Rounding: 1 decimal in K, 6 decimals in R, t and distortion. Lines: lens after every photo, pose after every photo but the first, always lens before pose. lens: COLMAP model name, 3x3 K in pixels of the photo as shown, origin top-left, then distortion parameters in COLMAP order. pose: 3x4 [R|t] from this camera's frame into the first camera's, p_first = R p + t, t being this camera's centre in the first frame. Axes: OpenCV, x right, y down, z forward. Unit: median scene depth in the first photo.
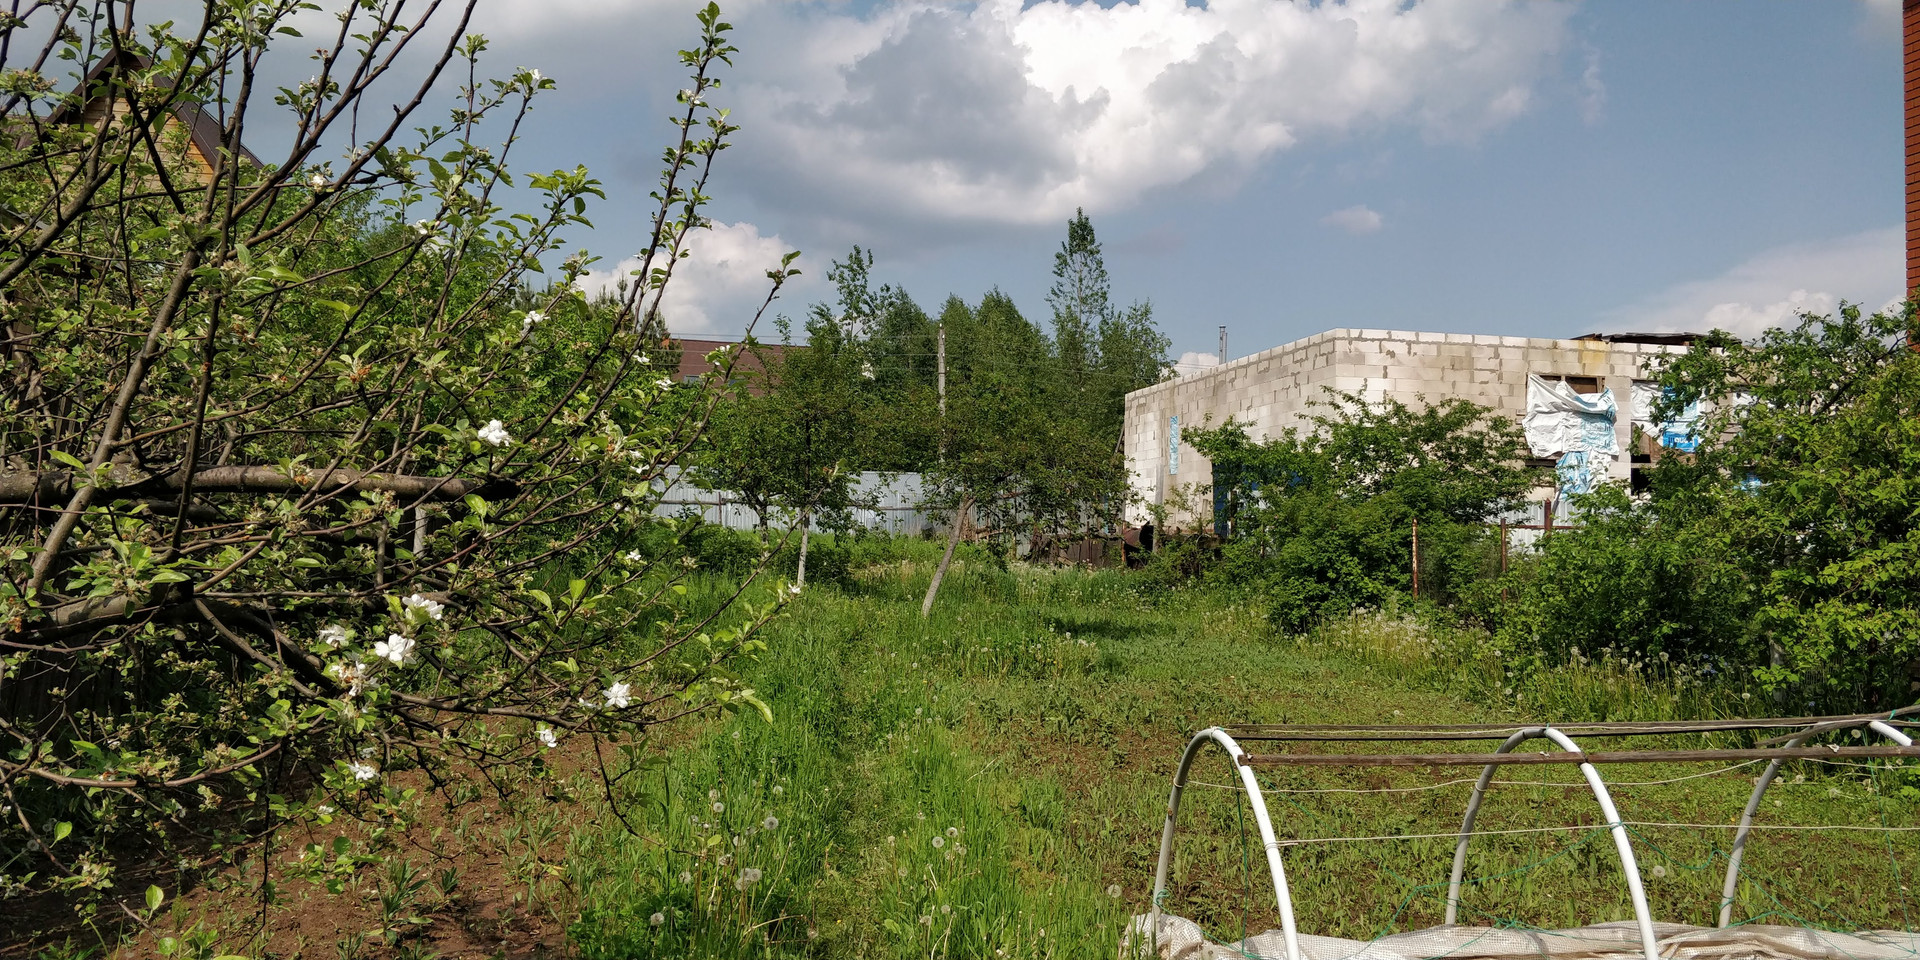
lens RADIAL K [[1537.6, 0, 951.5], [0, 1537.6, 510.2], [0, 0, 1]] dist [0.090331, -0.153284]
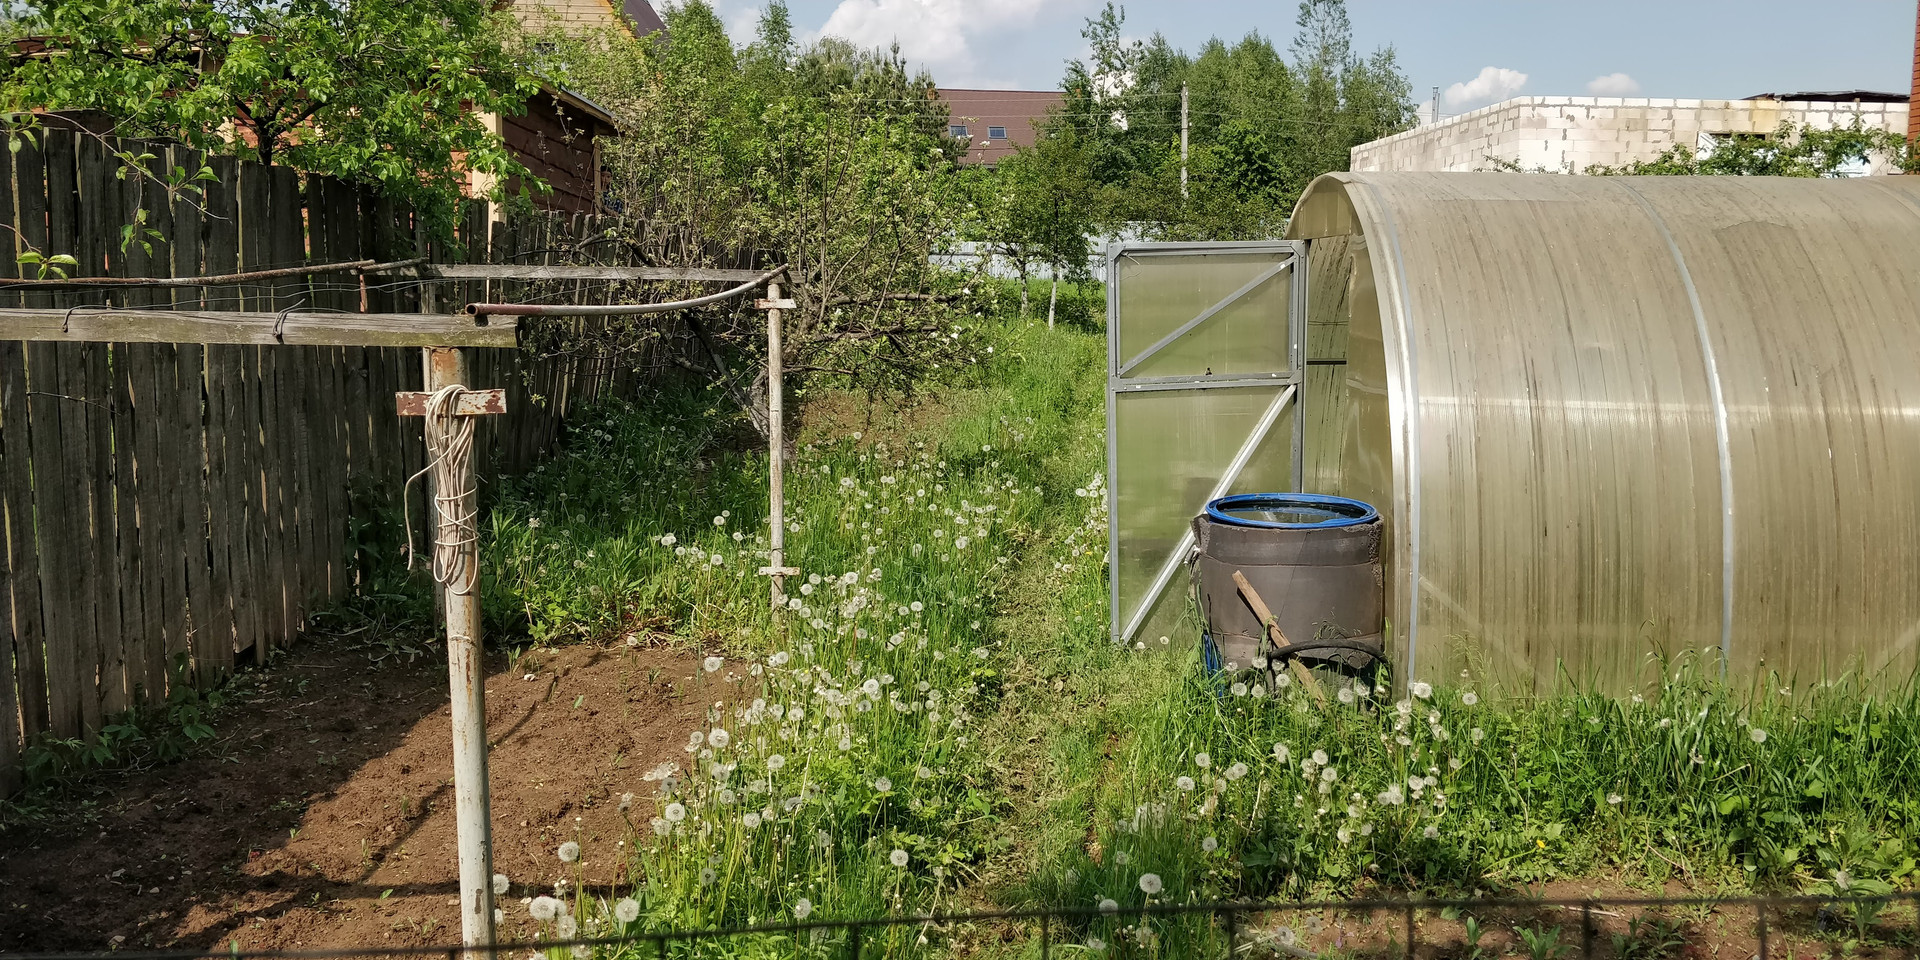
lens RADIAL K [[1537.6, 0, 983.6], [0, 1537.6, 524.0], [0, 0, 1]] dist [0.090331, -0.153284]
pose [[0.989300, 0.016067, -0.145009, 0.026499], [0.009497, 0.984718, 0.173900, -0.009548], [0.145587, -0.173416, 0.974028, -0.219769]]
